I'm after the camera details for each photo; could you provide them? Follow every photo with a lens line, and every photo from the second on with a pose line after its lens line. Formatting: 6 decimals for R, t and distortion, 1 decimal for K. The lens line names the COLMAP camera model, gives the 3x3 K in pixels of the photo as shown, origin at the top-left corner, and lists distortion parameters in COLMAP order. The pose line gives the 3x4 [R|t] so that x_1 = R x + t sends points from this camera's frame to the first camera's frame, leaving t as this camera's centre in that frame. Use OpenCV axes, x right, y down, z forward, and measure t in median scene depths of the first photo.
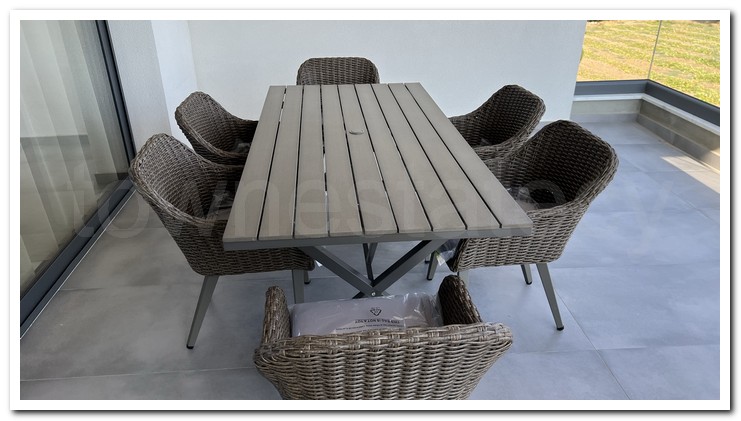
lens RADIAL K [[527.9, 0, 364.9], [0, 527.9, 209.9], [0, 0, 1]] dist [0.071444, -0.092096]
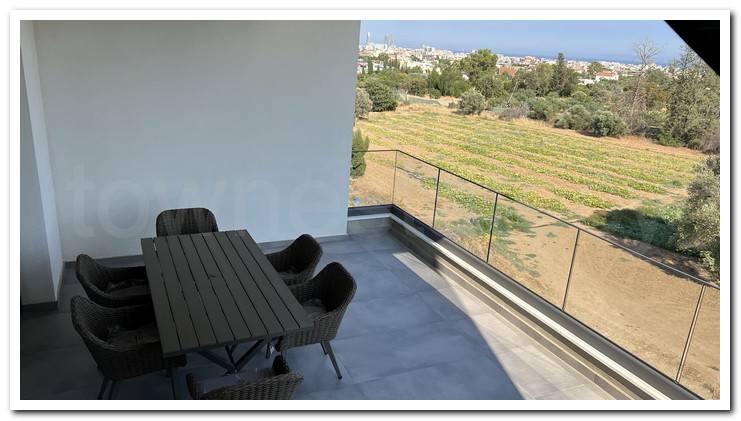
lens RADIAL K [[527.9, 0, 364.9], [0, 527.9, 209.9], [0, 0, 1]] dist [0.071444, -0.092096]
pose [[0.936072, -0.044211, 0.349018, -0.105482], [0.092903, 0.987920, -0.124027, -0.069072], [-0.339319, 0.148523, 0.928872, -0.547340]]
